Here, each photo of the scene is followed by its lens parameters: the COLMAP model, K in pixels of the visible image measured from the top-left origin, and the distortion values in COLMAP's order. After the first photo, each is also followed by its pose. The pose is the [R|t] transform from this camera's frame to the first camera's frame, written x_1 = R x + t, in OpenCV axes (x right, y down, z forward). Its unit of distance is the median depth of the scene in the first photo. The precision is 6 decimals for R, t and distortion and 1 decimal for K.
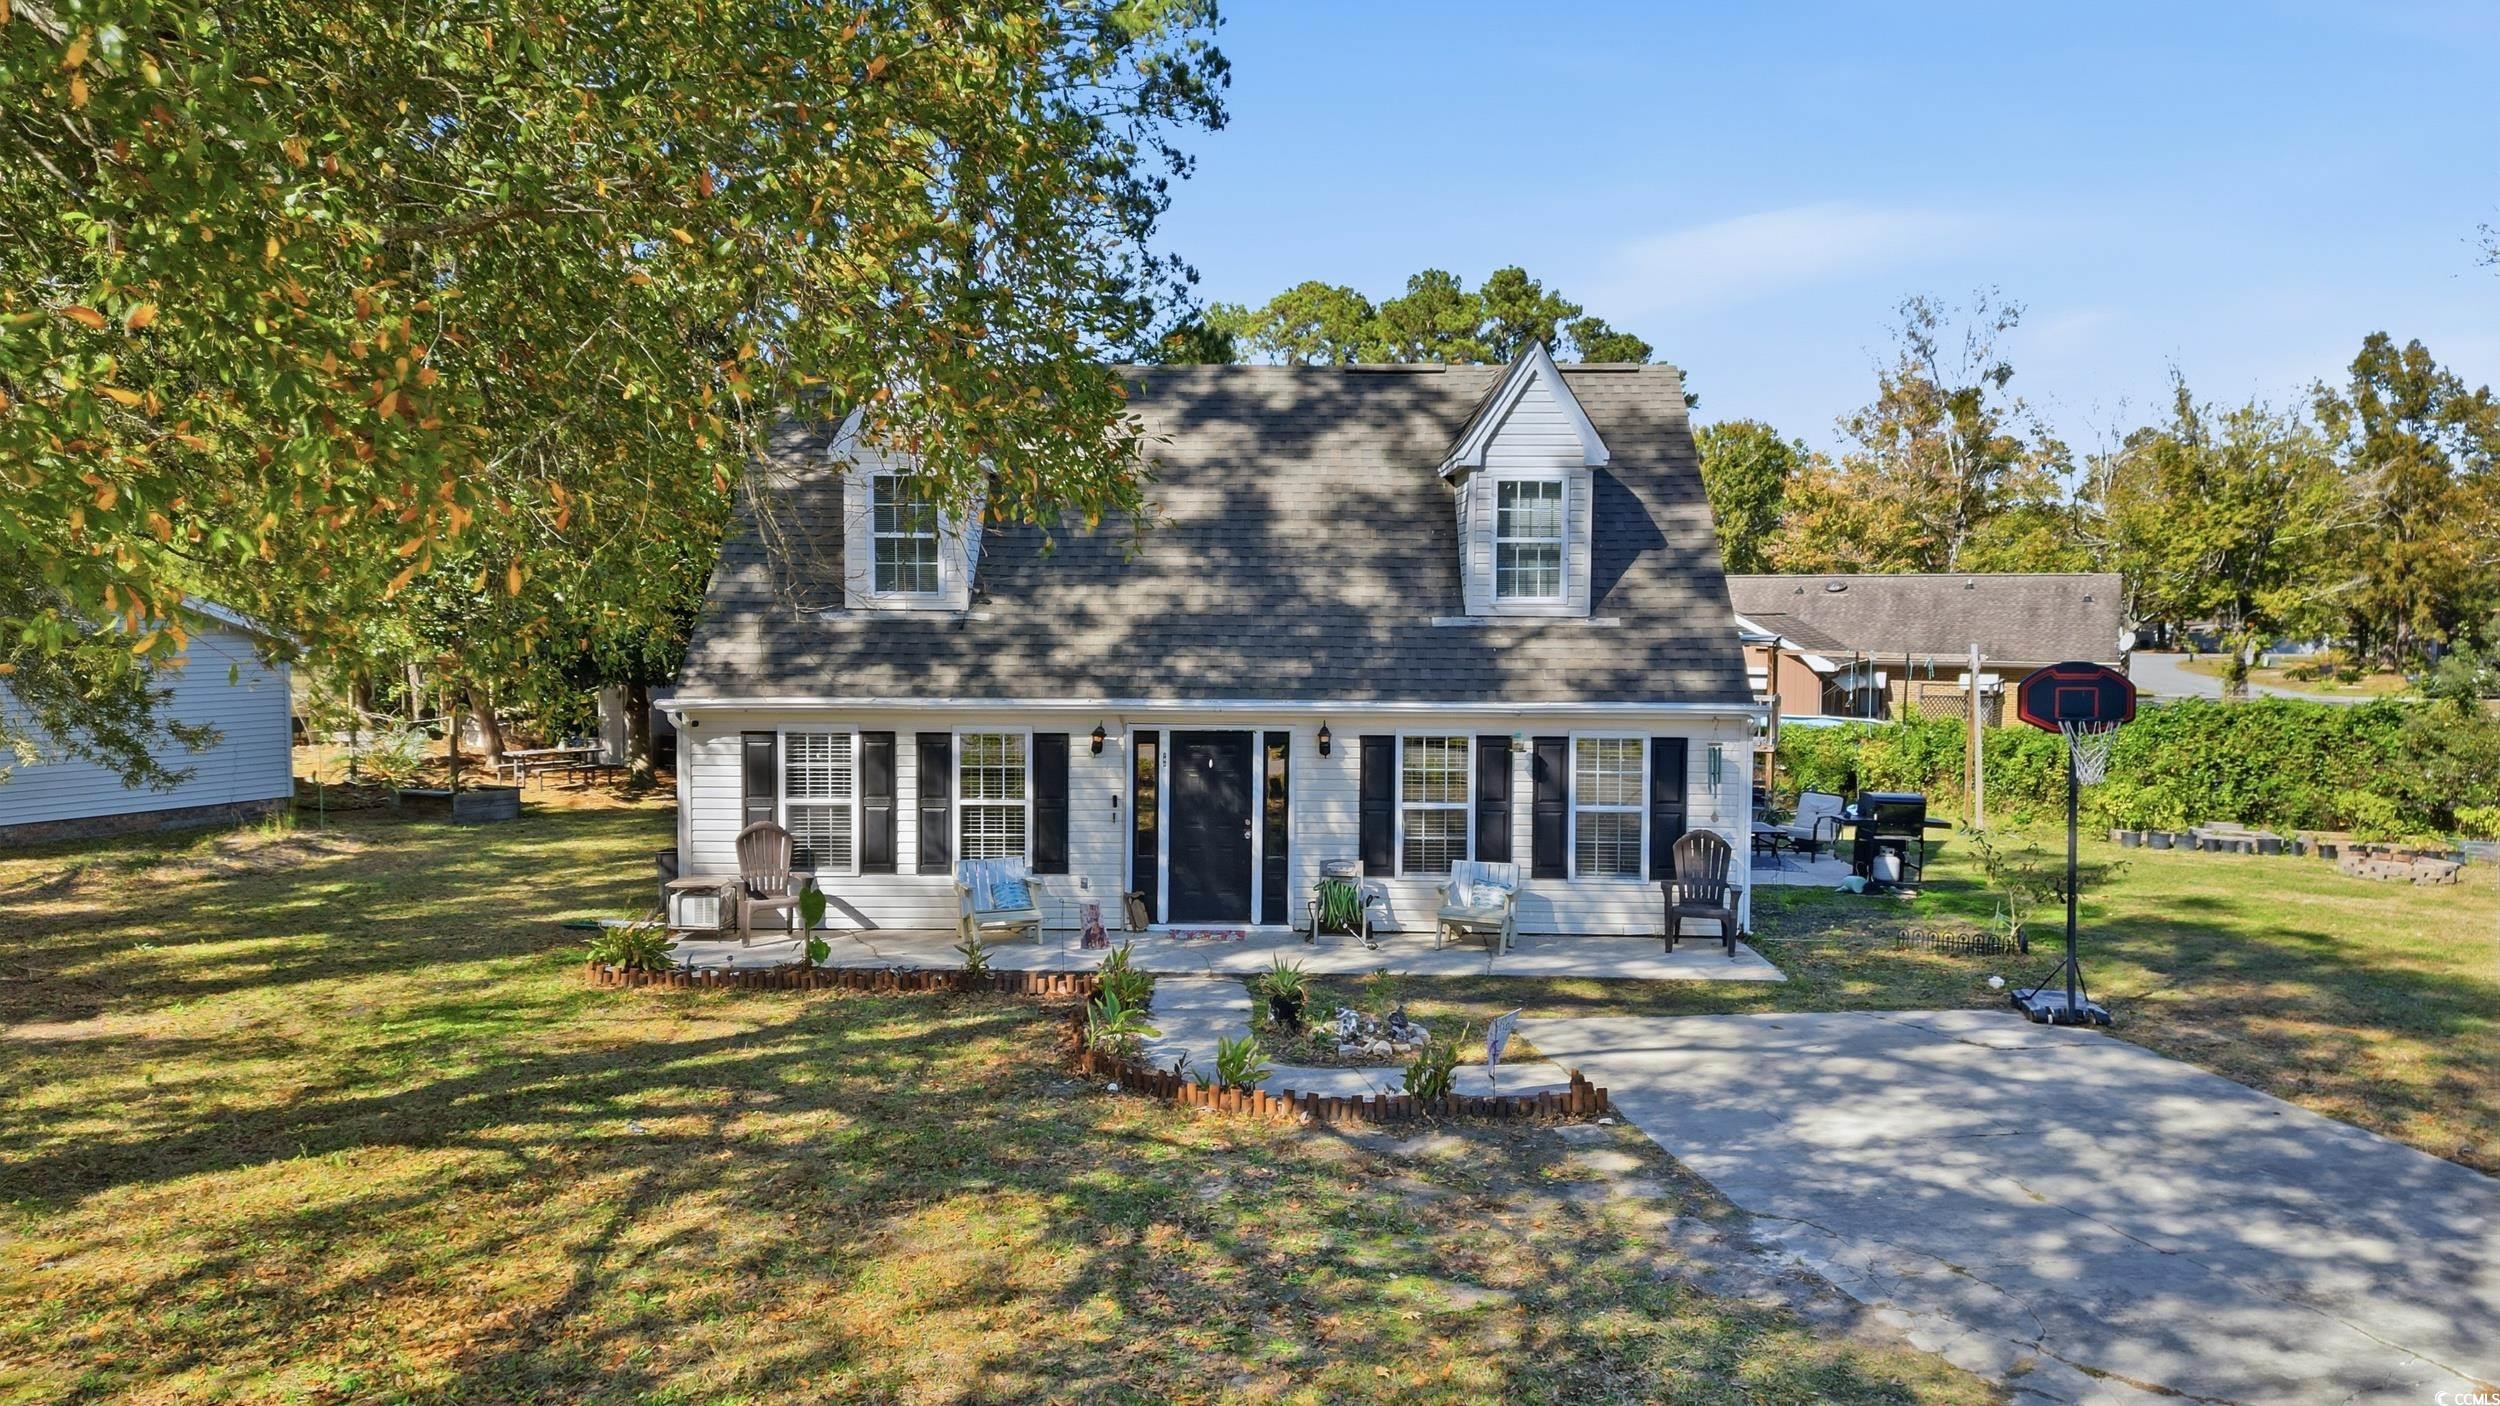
lens RADIAL K [[1790.7, 0, 1250.0], [0, 1790.7, 703.0], [0, 0, 1]] dist [-0.000845, -0.000455]
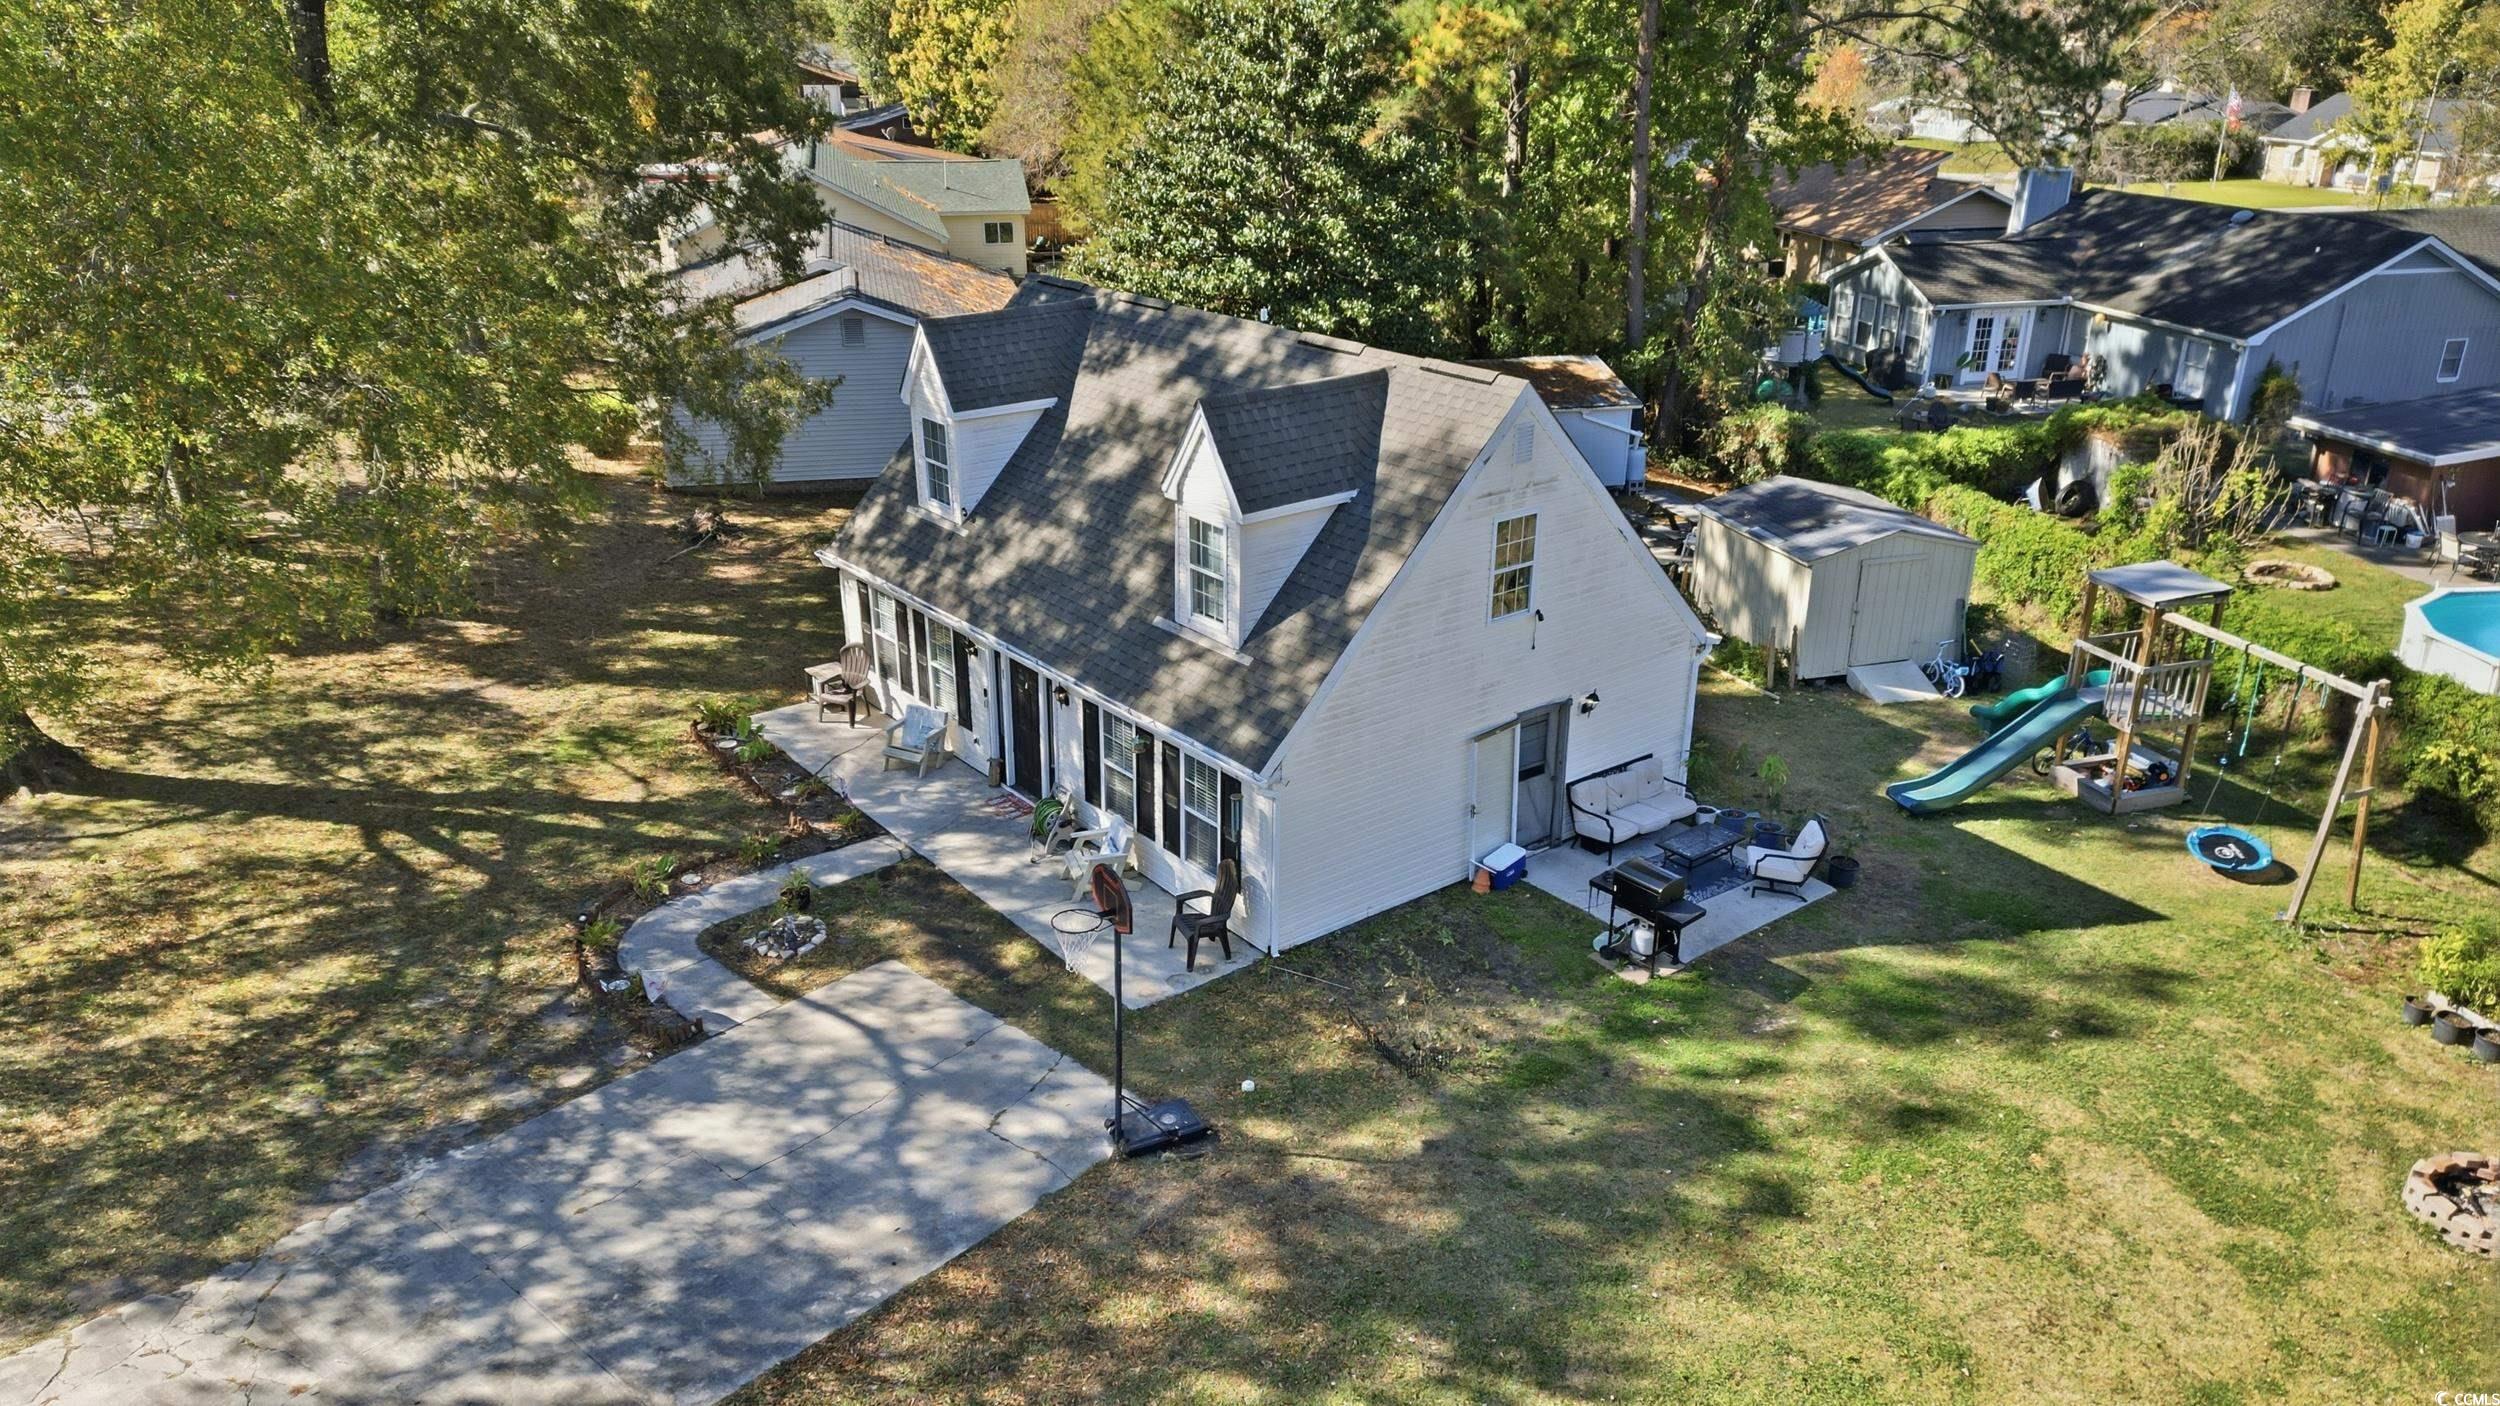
lens RADIAL K [[1790.7, 0, 1250.0], [0, 1790.7, 703.0], [0, 0, 1]] dist [-0.000845, -0.000455]
pose [[0.645731, 0.279101, -0.710728, 1.570194], [-0.050625, 0.944403, 0.324869, -0.598659], [0.761885, -0.173797, 0.623960, 0.464399]]
